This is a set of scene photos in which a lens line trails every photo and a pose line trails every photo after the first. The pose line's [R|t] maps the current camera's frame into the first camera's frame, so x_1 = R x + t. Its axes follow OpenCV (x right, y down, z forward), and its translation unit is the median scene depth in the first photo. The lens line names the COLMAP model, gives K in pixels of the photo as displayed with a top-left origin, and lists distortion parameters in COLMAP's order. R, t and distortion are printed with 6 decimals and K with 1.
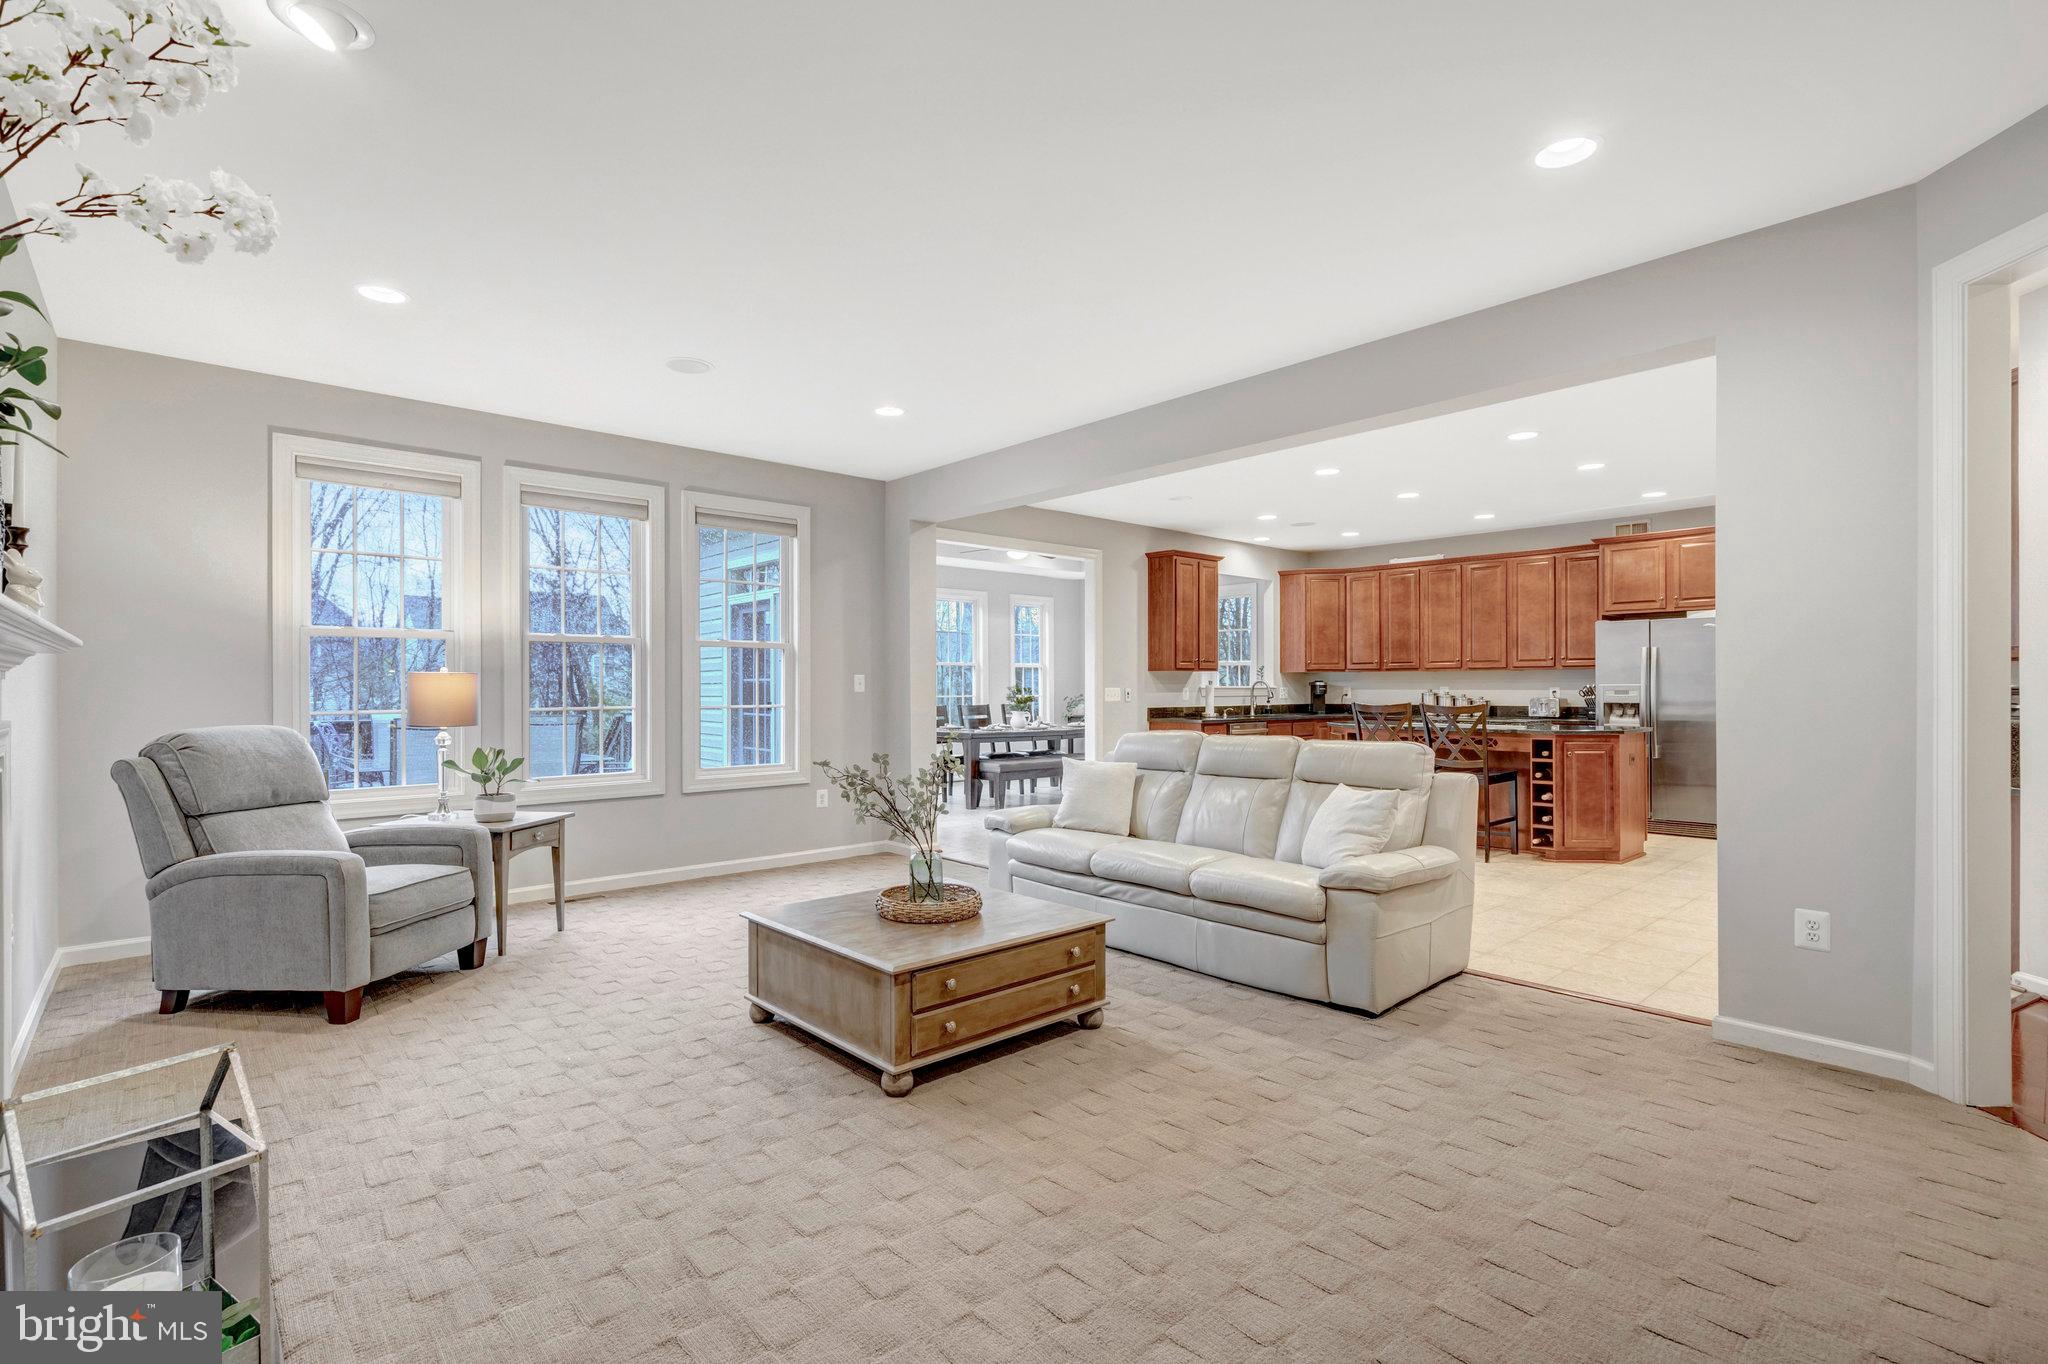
lens RADIAL K [[952.3, 0, 1019.8], [0, 952.3, 688.1], [0, 0, 1]] dist [0.001089, 0.000194]
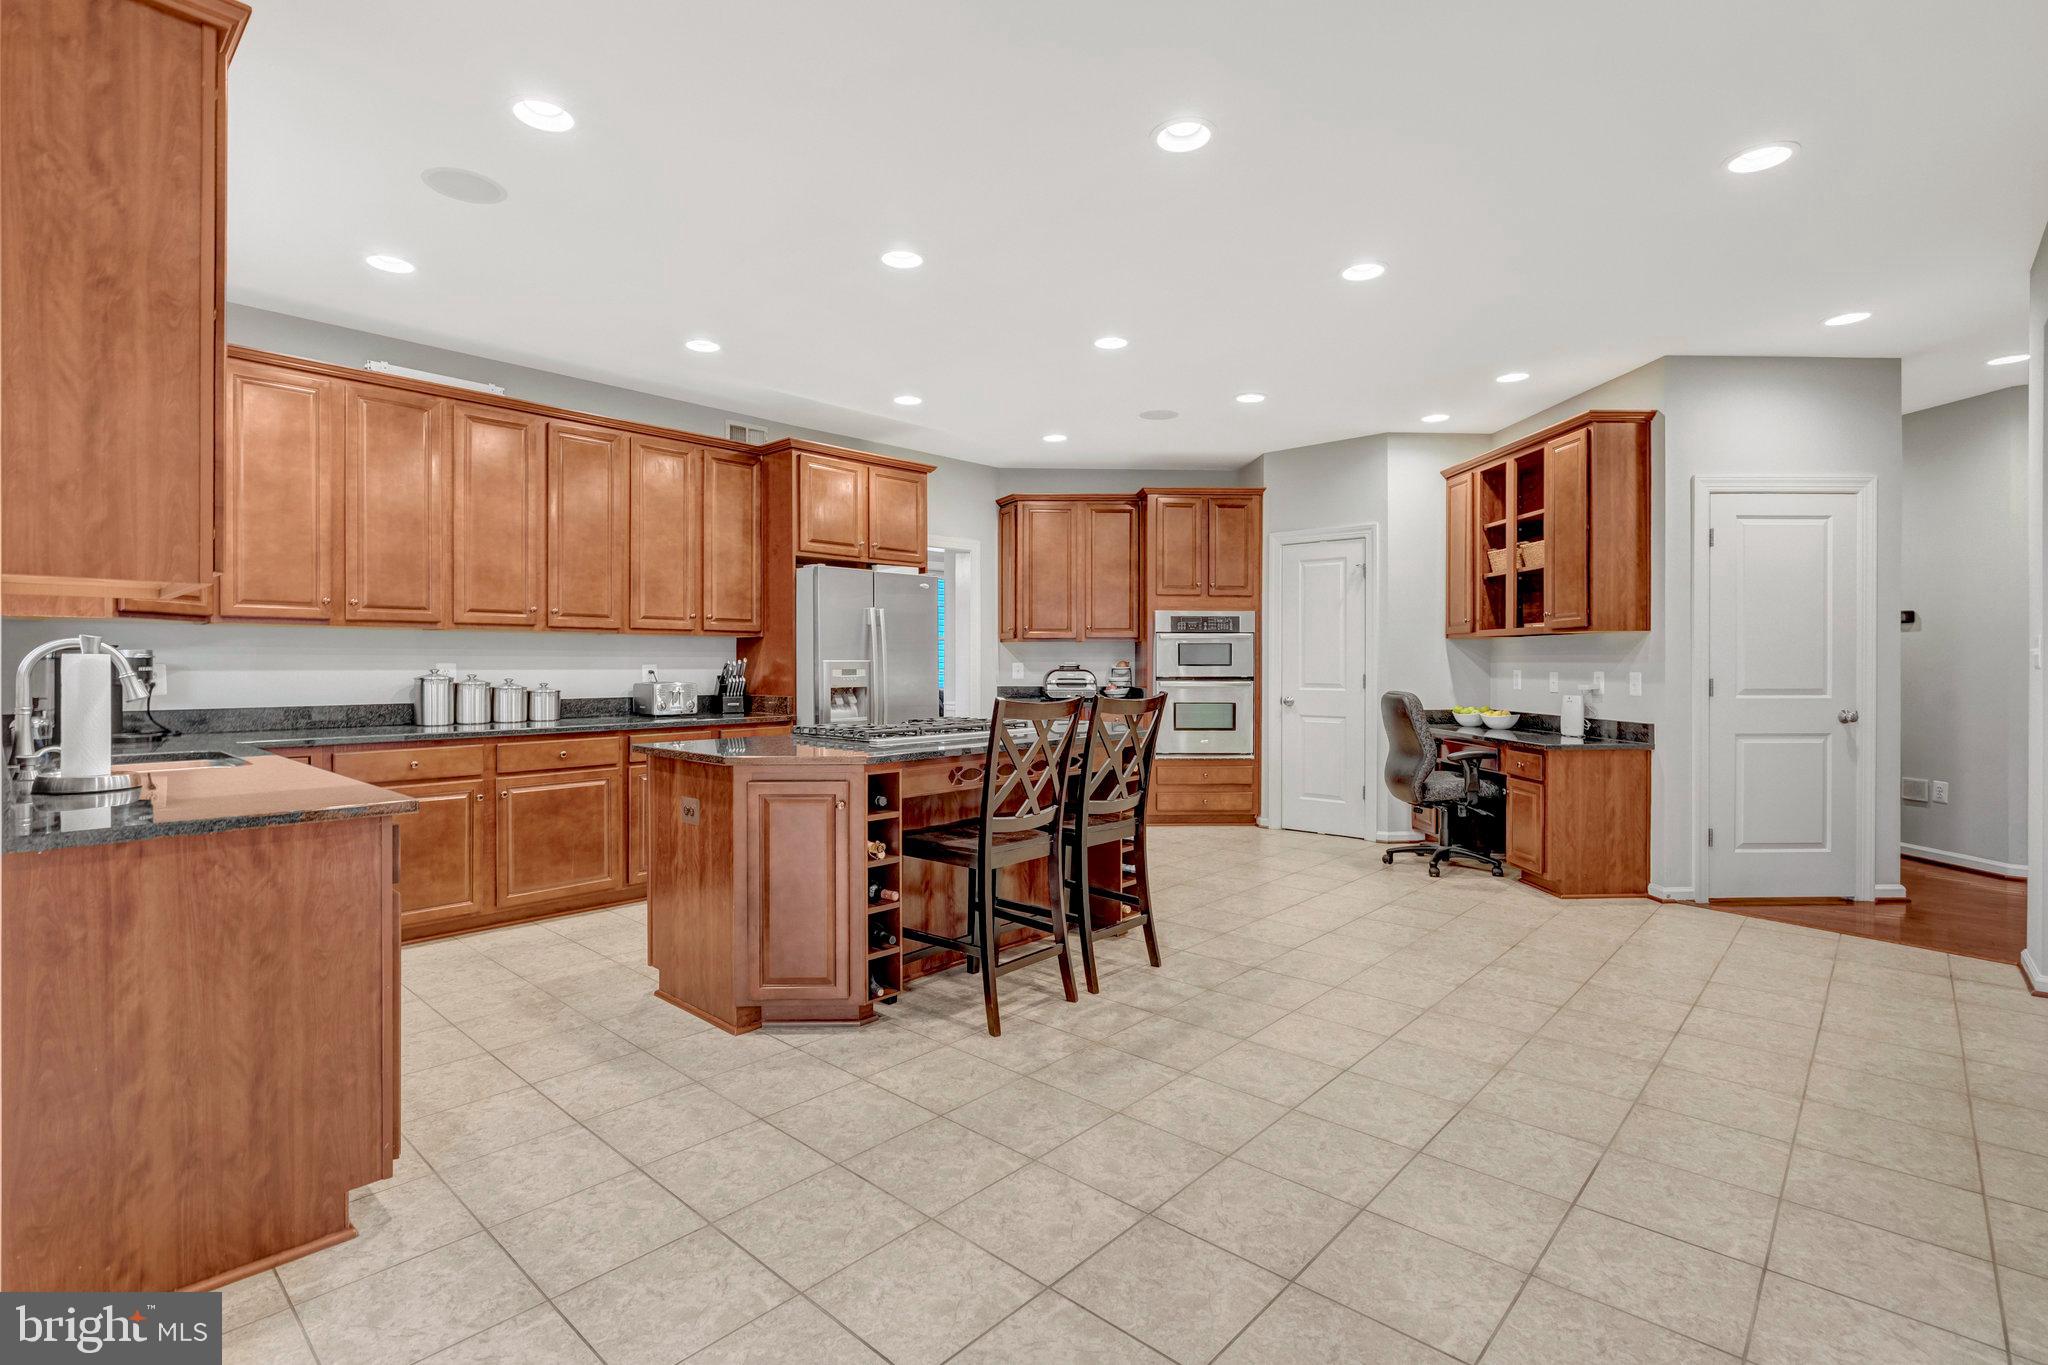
lens RADIAL K [[954.2, 0, 1016.3], [0, 954.2, 662.2], [0, 0, 1]] dist [-0.001099, 0.000237]
pose [[-0.087682, 0.003560, 0.996142, -0.061553], [0.000859, 0.999994, -0.003498, -0.000132], [-0.996148, 0.000549, -0.087685, 0.845467]]
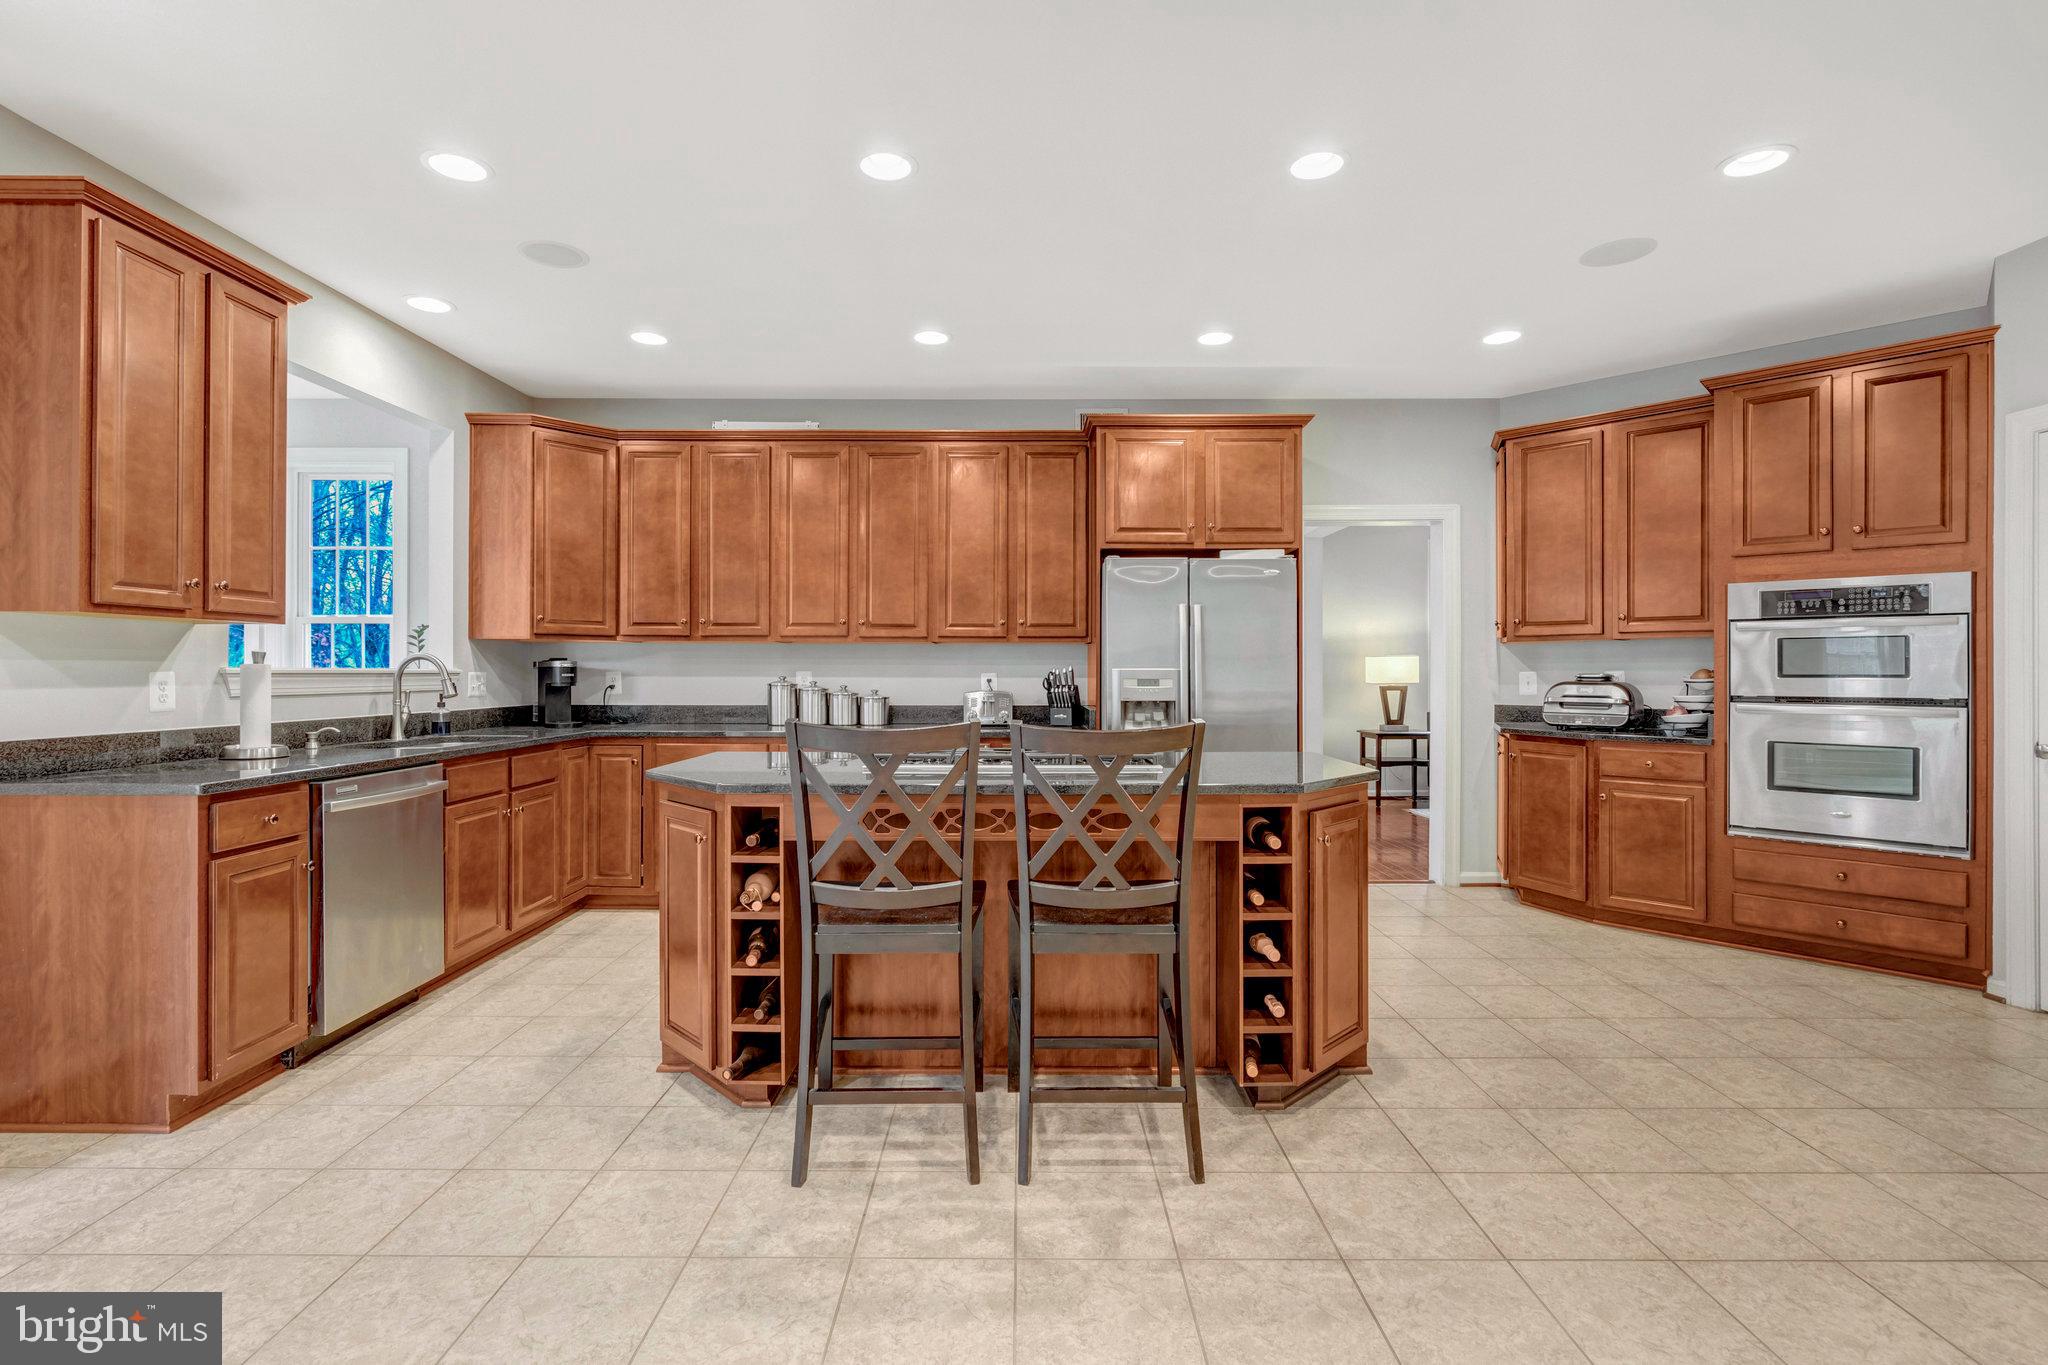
lens RADIAL K [[935.2, 0, 1017.4], [0, 935.2, 668.9], [0, 0, 1]] dist [-0.001828, 0.000333]
pose [[0.673446, 0.005765, 0.739214, 0.144710], [-0.002935, 0.999983, -0.005124, -0.000493], [-0.739230, 0.001281, 0.673451, 0.609608]]
